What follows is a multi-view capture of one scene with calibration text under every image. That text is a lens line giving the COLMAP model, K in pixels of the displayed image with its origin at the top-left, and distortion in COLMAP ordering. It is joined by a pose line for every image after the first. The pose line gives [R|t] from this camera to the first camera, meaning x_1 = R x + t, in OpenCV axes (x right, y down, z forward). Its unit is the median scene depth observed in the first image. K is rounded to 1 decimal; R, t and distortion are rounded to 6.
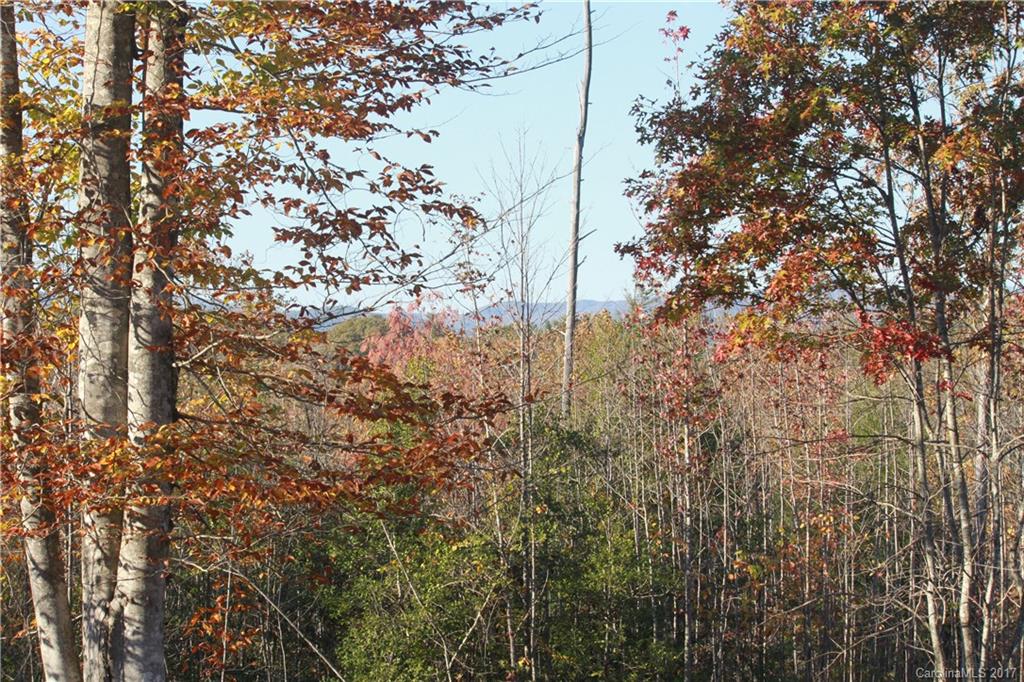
lens RADIAL K [[2598.6, 0, 512.0], [0, 2598.6, 341.0], [0, 0, 1]] dist [-0.399500, 0.238065]
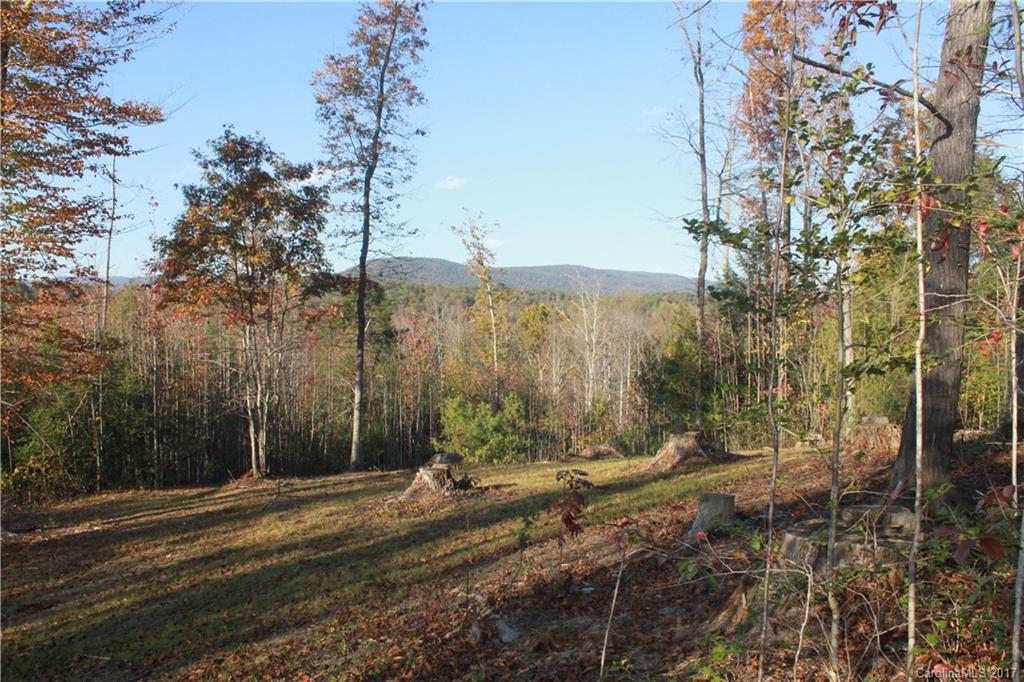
lens RADIAL K [[847.8, 0, 502.2], [0, 847.8, 346.0], [0, 0, 1]] dist [-0.173655, 0.152315]
pose [[0.882899, -0.001154, 0.469561, -0.055849], [-0.025950, 0.998349, 0.051247, -0.034679], [-0.468845, -0.057431, 0.881411, -0.049355]]
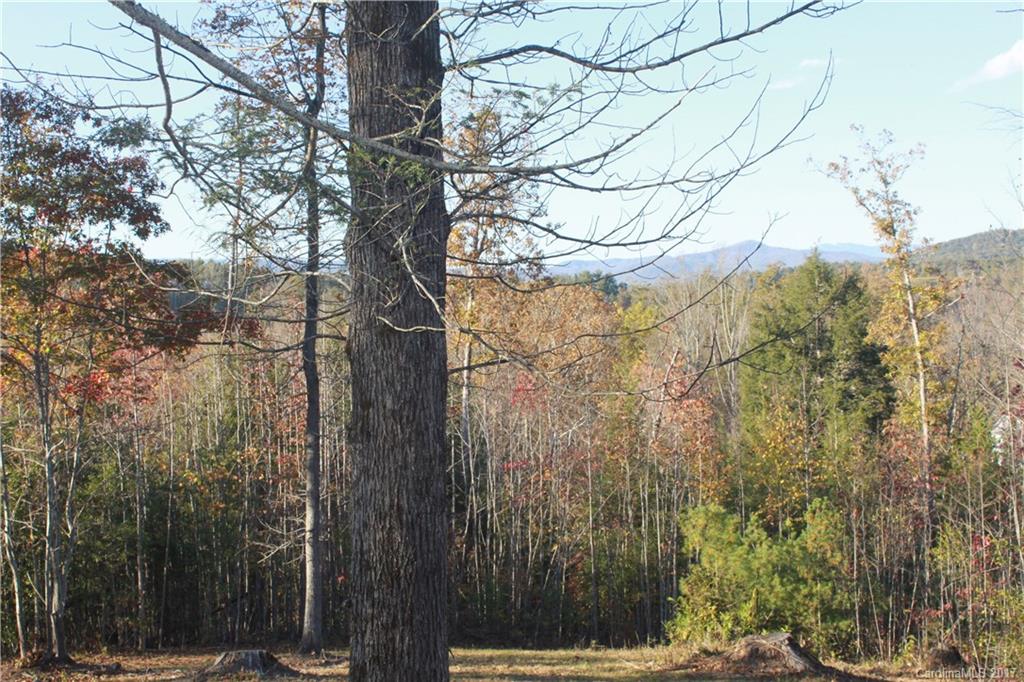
lens RADIAL K [[1450.3, 0, 501.4], [0, 1450.3, 347.3], [0, 0, 1]] dist [-0.044836, 0.024290]
pose [[0.997996, -0.024327, -0.058415, 0.879682], [0.026765, 0.998787, 0.041324, -0.097343], [0.057339, -0.042805, 0.997437, -0.016598]]
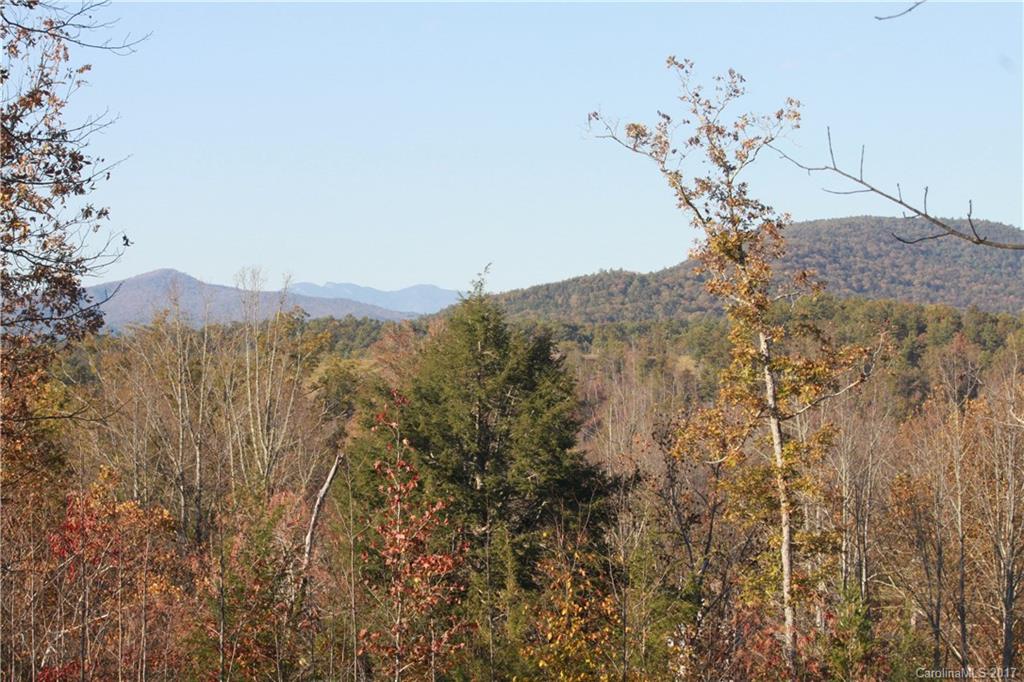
lens RADIAL K [[2760.7, 0, 512.4], [0, 2760.7, 304.5], [0, 0, 1]] dist [-0.356227, 0.743436]
pose [[0.971201, 0.018473, 0.237543, 0.513154], [-0.014890, 0.999747, -0.016870, -0.079495], [-0.237795, 0.012847, 0.971230, 0.057772]]
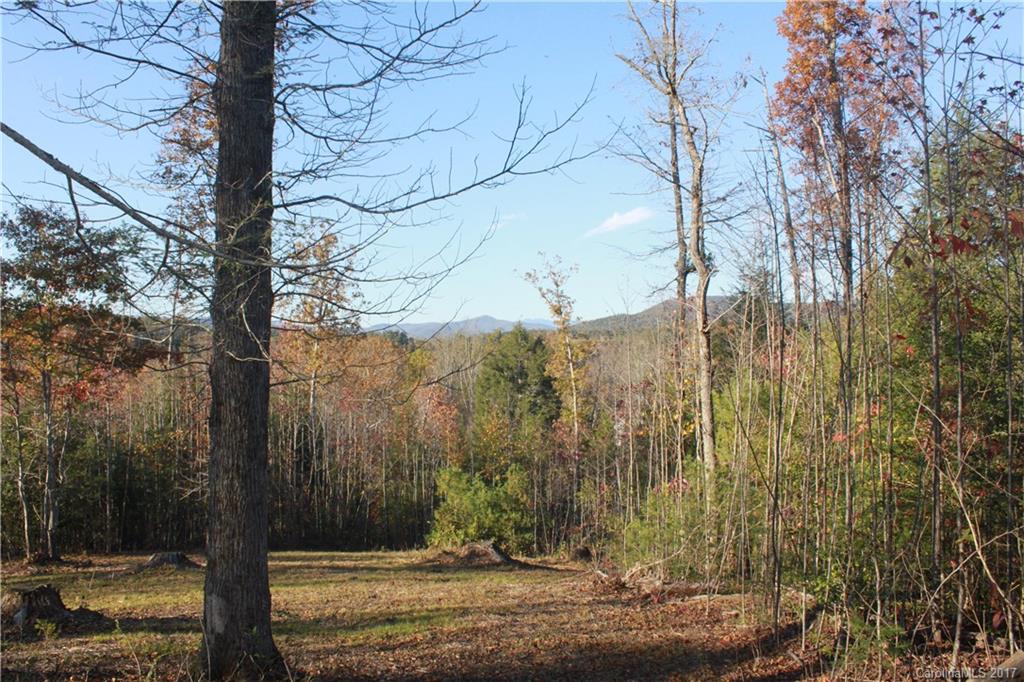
lens RADIAL K [[847.8, 0, 502.2], [0, 847.8, 346.0], [0, 0, 1]] dist [-0.173655, 0.152315]
pose [[0.991196, 0.000822, 0.132396, 0.899136], [-0.002003, 0.999959, 0.008787, -0.096305], [-0.132384, -0.008975, 0.991158, -0.018167]]
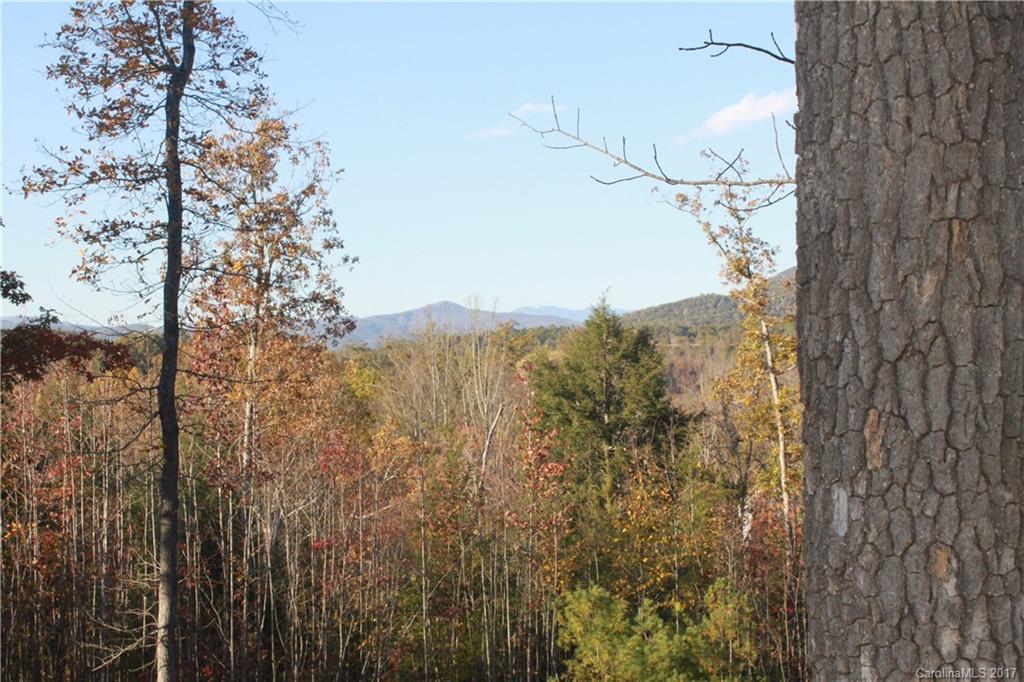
lens RADIAL K [[1621.4, 0, 498.1], [0, 1621.4, 344.1], [0, 0, 1]] dist [-0.012420, -0.008495]
pose [[0.989245, -0.012547, 0.145730, 0.627481], [0.012794, 0.999918, -0.000752, -0.065316], [-0.145708, 0.002608, 0.989324, 0.182796]]
